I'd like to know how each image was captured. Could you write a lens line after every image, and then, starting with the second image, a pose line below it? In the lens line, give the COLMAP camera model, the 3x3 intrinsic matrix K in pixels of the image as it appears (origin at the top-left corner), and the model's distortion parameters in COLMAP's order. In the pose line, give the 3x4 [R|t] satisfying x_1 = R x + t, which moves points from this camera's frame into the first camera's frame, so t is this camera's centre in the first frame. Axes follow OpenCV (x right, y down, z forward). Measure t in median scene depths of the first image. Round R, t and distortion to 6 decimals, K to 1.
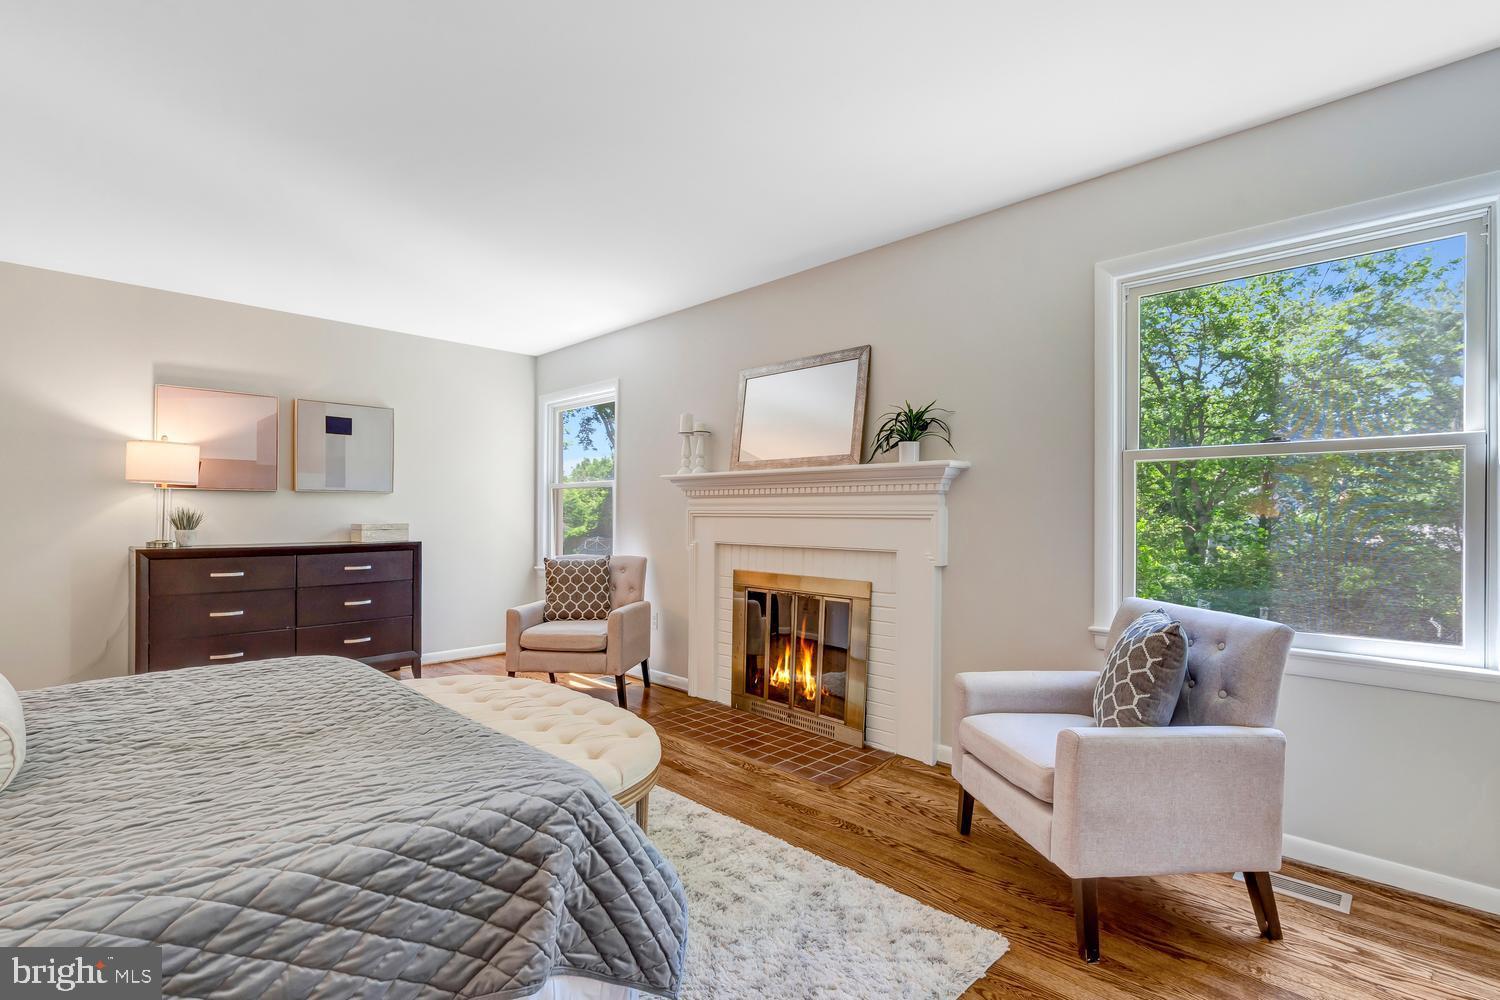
lens RADIAL K [[691.8, 0, 741.9], [0, 691.8, 515.7], [0, 0, 1]] dist [-0.001539, 0.000434]
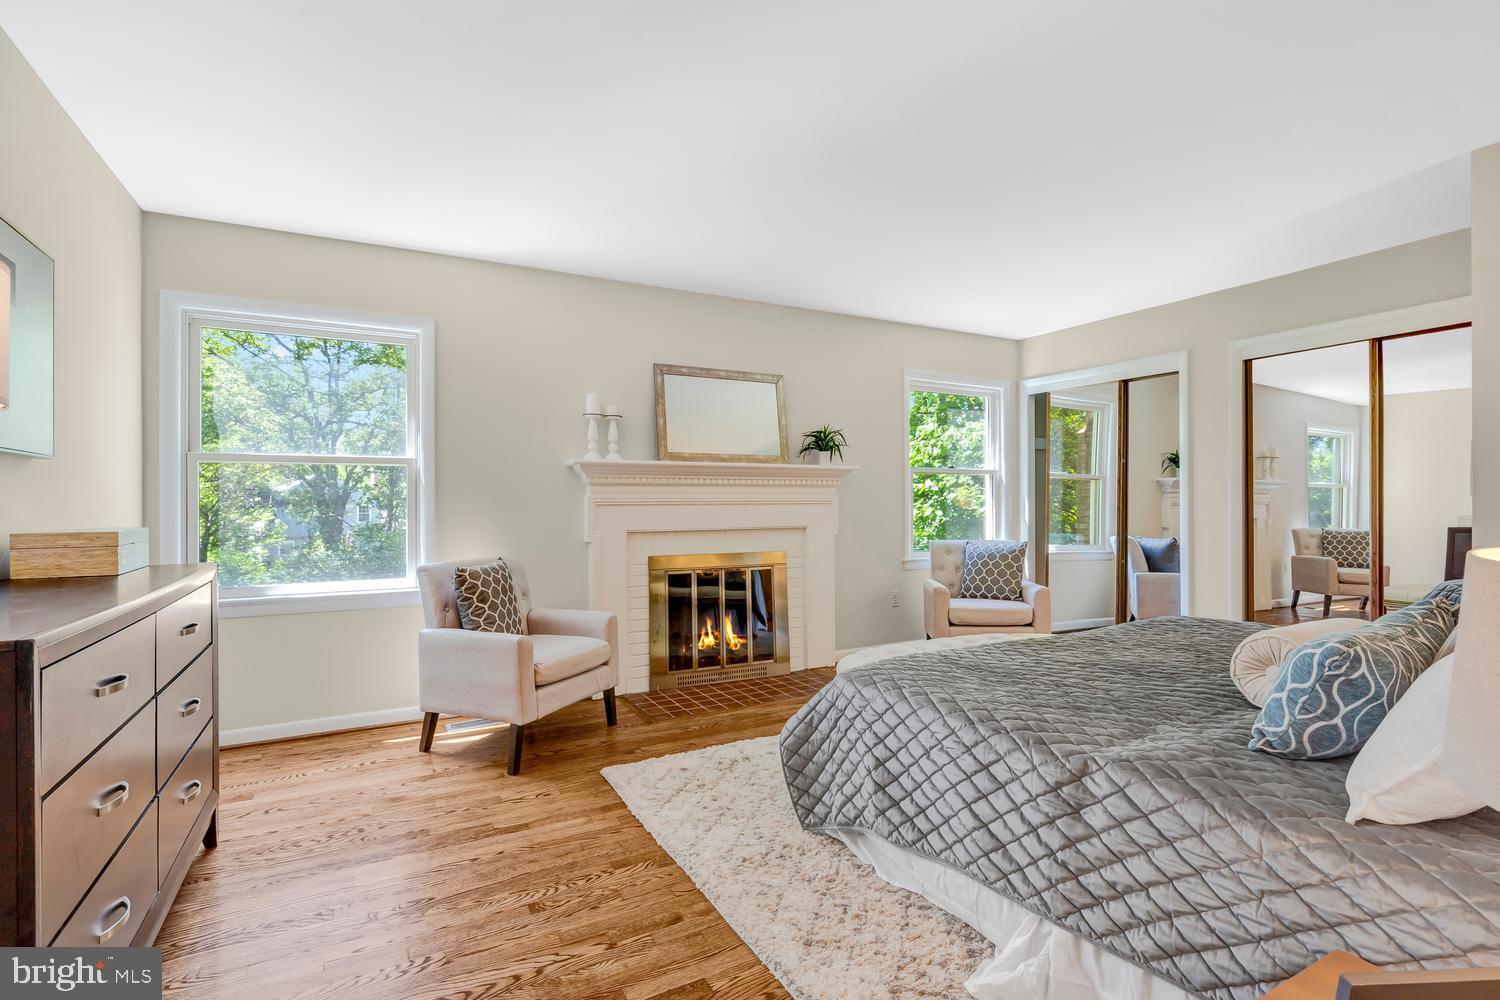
lens RADIAL K [[691.8, 0, 741.9], [0, 691.8, 515.7], [0, 0, 1]] dist [-0.001539, 0.000434]
pose [[0.304158, -0.022101, 0.952365, -1.003780], [0.009997, 0.999750, 0.020008, -0.001732], [-0.952569, 0.003436, 0.304302, 0.596886]]
